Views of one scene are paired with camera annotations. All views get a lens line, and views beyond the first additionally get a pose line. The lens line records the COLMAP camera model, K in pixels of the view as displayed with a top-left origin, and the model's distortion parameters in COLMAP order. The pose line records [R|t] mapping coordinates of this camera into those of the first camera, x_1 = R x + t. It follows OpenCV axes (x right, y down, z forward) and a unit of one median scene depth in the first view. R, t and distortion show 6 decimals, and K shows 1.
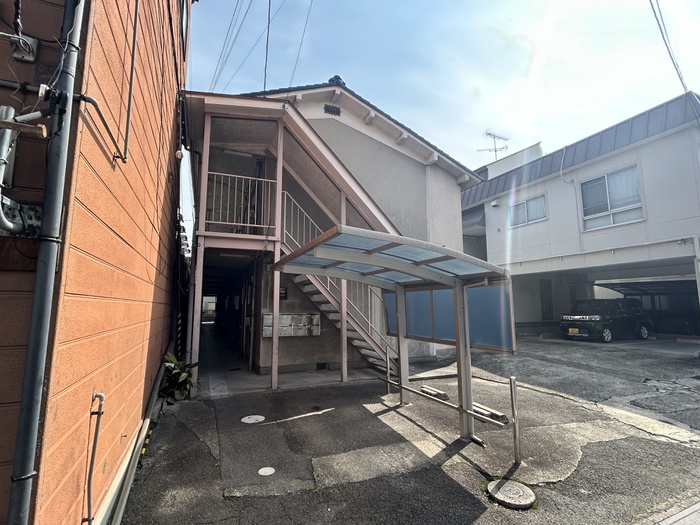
lens RADIAL K [[340.5, 0, 350.0], [0, 340.5, 262.5], [0, 0, 1]] dist [-0.001360, -0.000122]
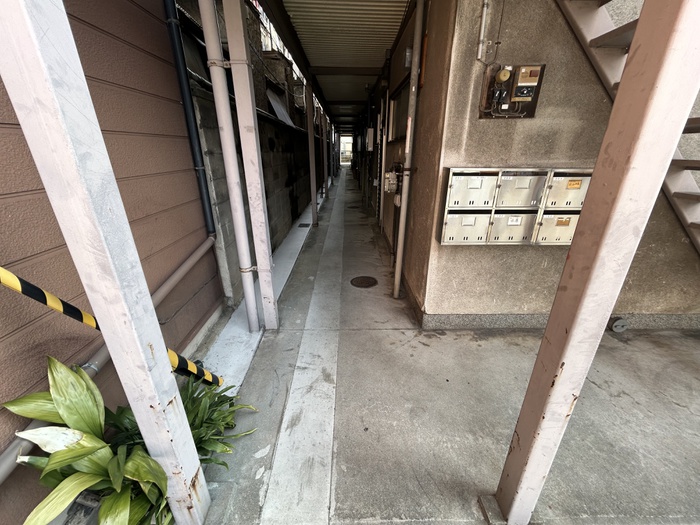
lens RADIAL K [[278.9, 0, 350.0], [0, 278.9, 262.5], [0, 0, 1]] dist [0.002589, 0.000204]
pose [[0.924028, 0.148245, -0.352414, -0.223804], [0.046085, 0.871858, 0.487586, 0.092641], [0.379537, -0.466784, 0.798789, 0.694847]]
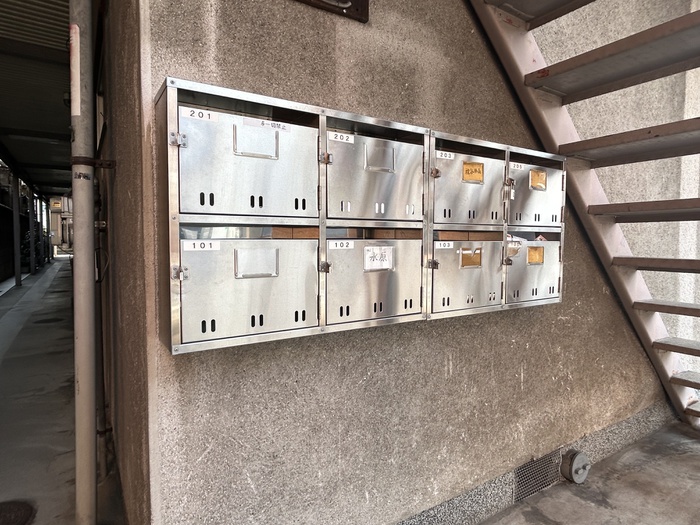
lens RADIAL K [[405.6, 0, 350.0], [0, 405.6, 262.5], [0, 0, 1]] dist [-0.001968, -0.000311]
pose [[0.983735, 0.002377, 0.179611, -0.214483], [-0.034374, 0.983925, 0.175245, 0.165308], [-0.176307, -0.178568, 0.968003, 0.837313]]
